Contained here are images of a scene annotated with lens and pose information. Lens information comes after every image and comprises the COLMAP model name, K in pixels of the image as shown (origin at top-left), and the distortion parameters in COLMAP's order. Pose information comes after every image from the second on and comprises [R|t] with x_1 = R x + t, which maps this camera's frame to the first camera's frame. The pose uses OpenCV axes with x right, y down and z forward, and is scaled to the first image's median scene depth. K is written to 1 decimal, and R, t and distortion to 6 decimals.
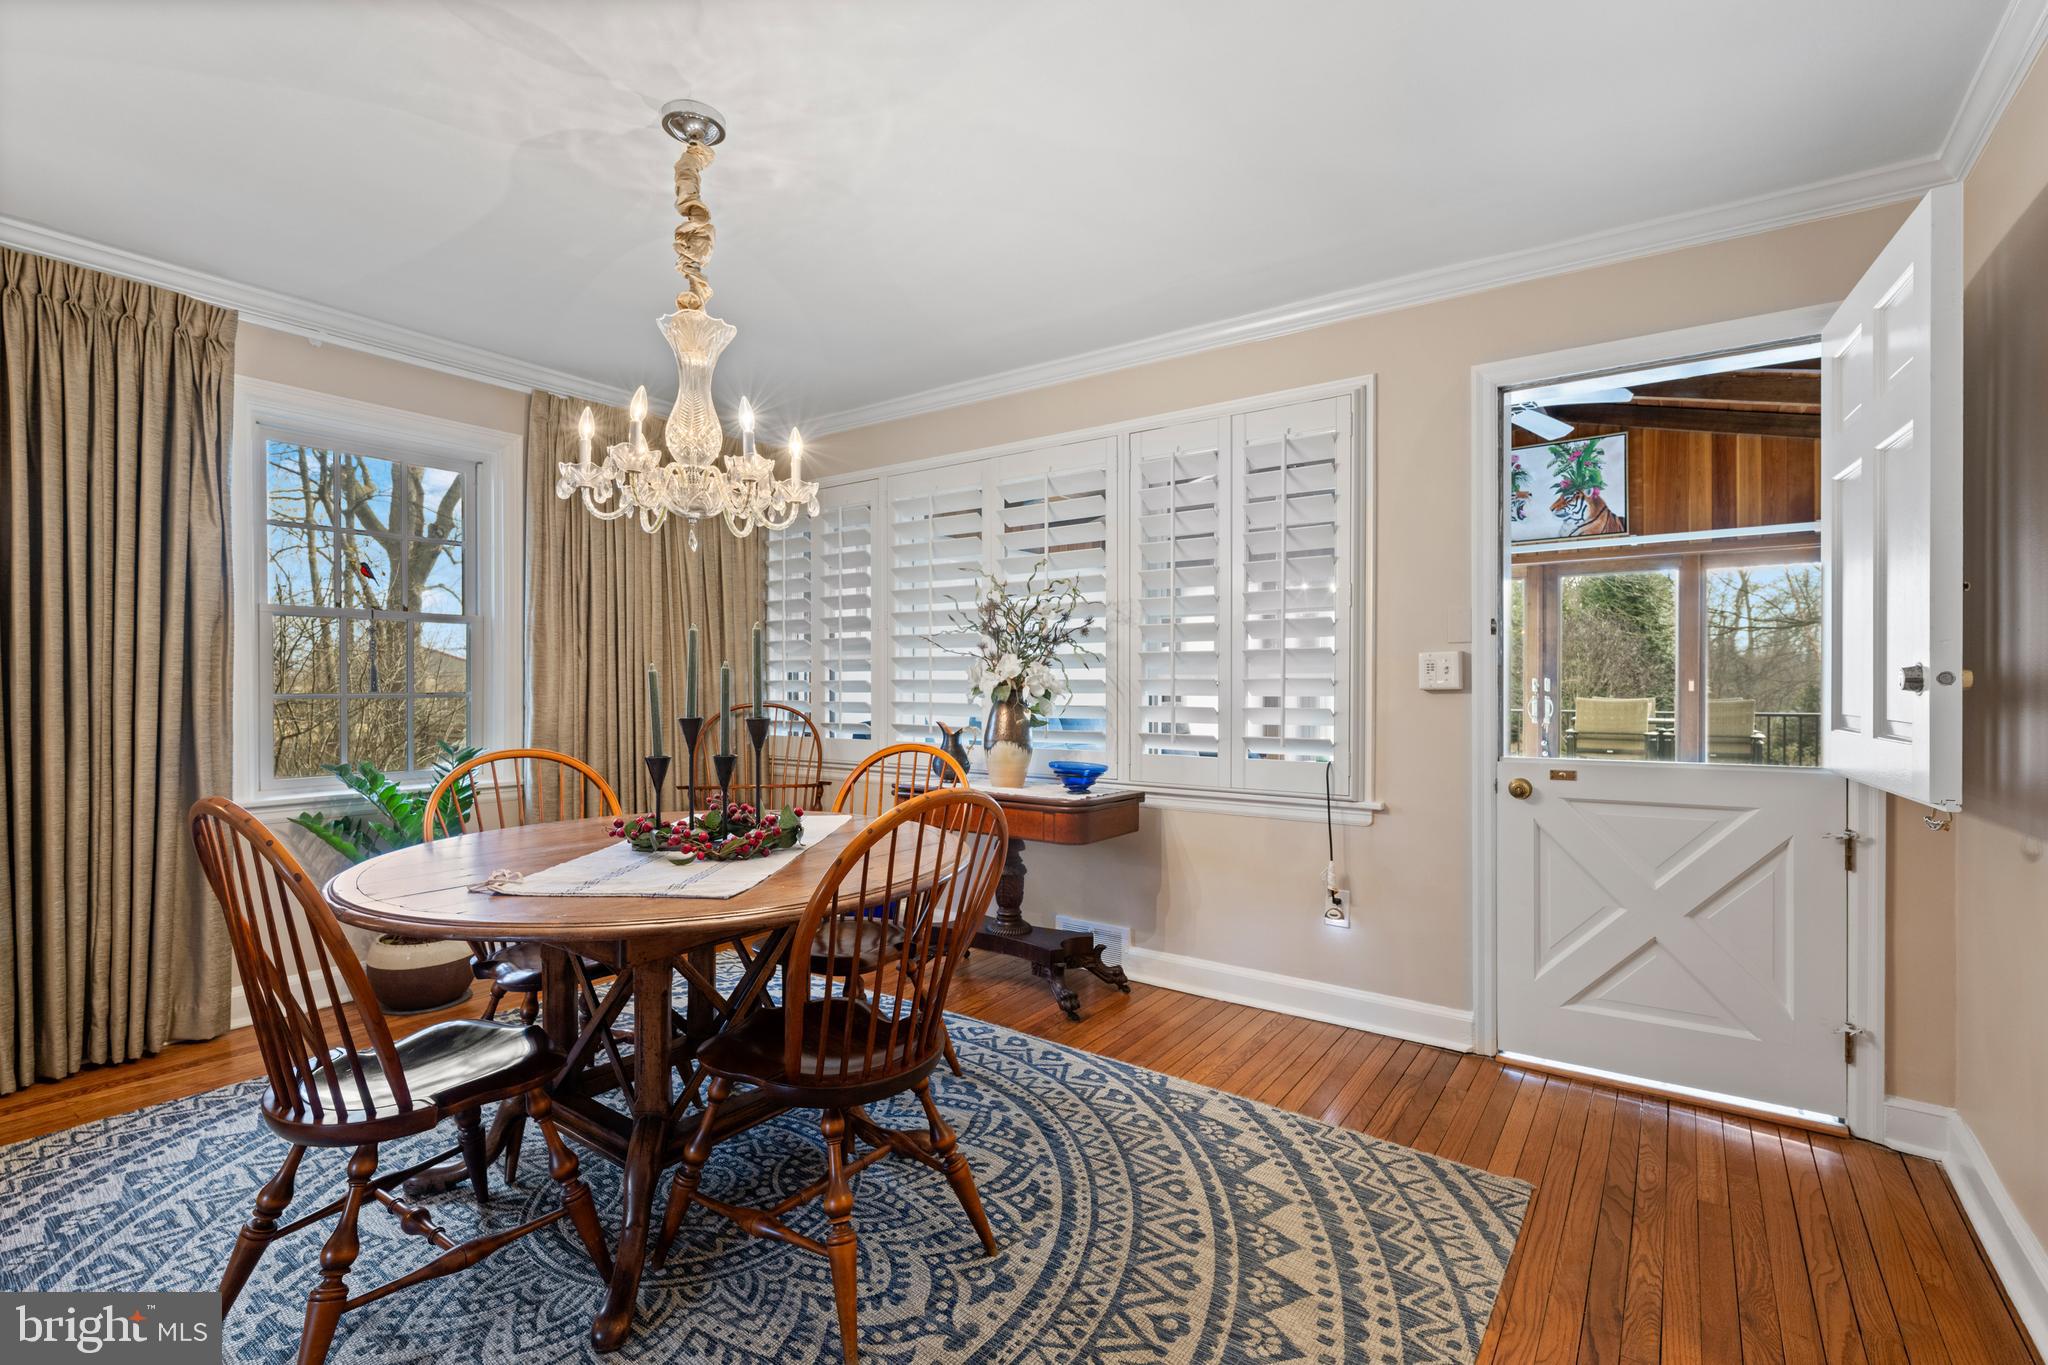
lens RADIAL K [[937.5, 0, 1012.9], [0, 937.5, 688.6], [0, 0, 1]] dist [-0.009198, -0.000099]
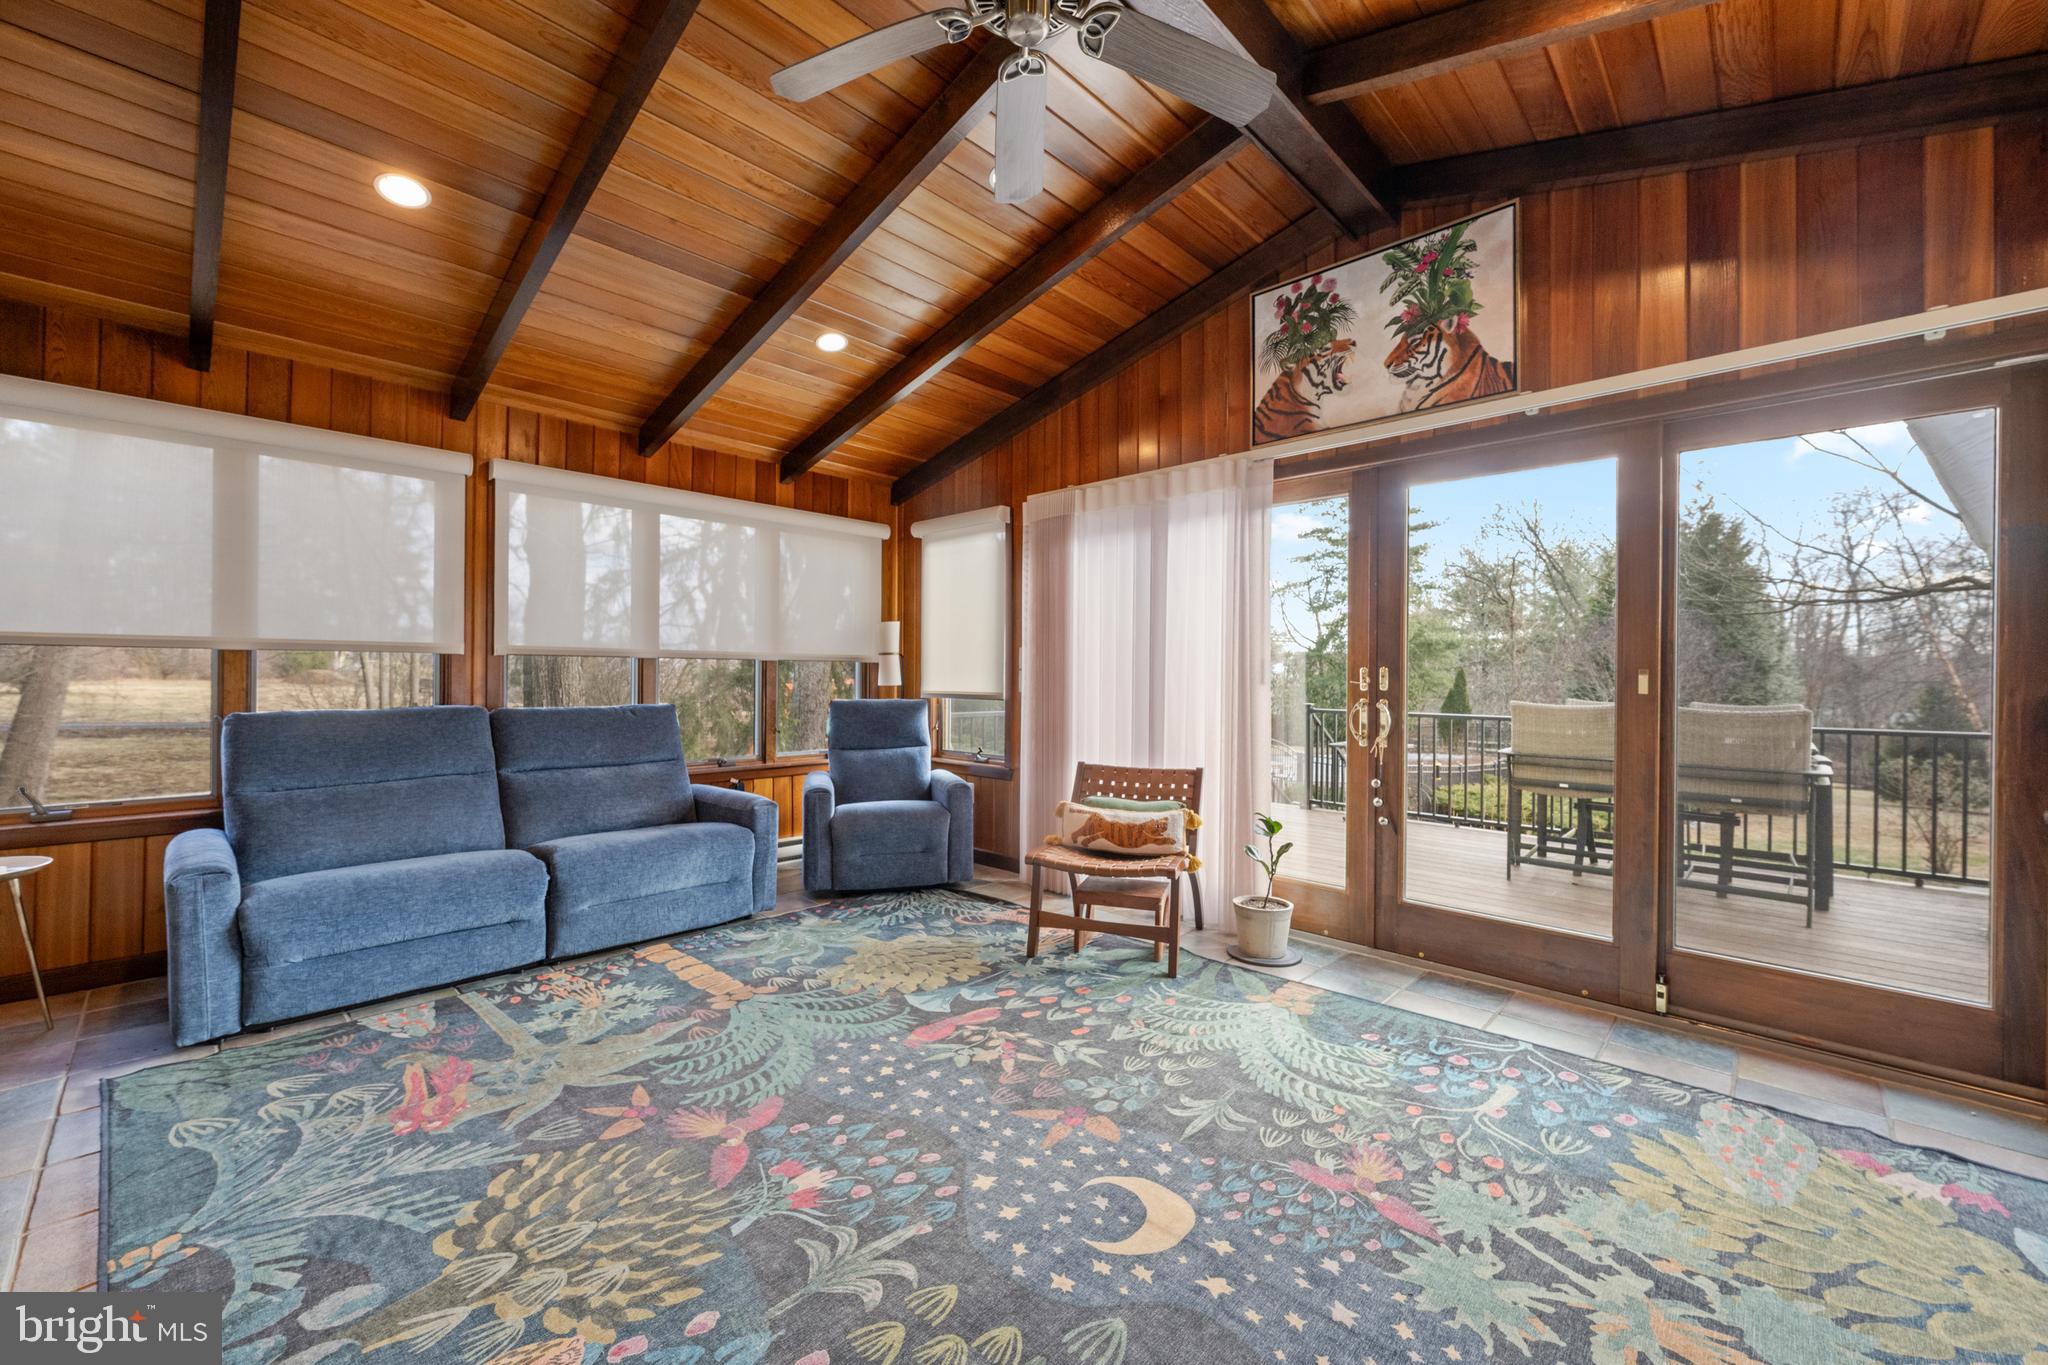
lens RADIAL K [[820.8, 0, 1028.4], [0, 820.8, 675.7], [0, 0, 1]] dist [-0.001009, -0.000202]
pose [[0.991853, 0.004218, -0.127319, 0.436015], [-0.005676, 0.999922, -0.011091, 0.000528], [0.127262, 0.011723, 0.991800, 0.498966]]
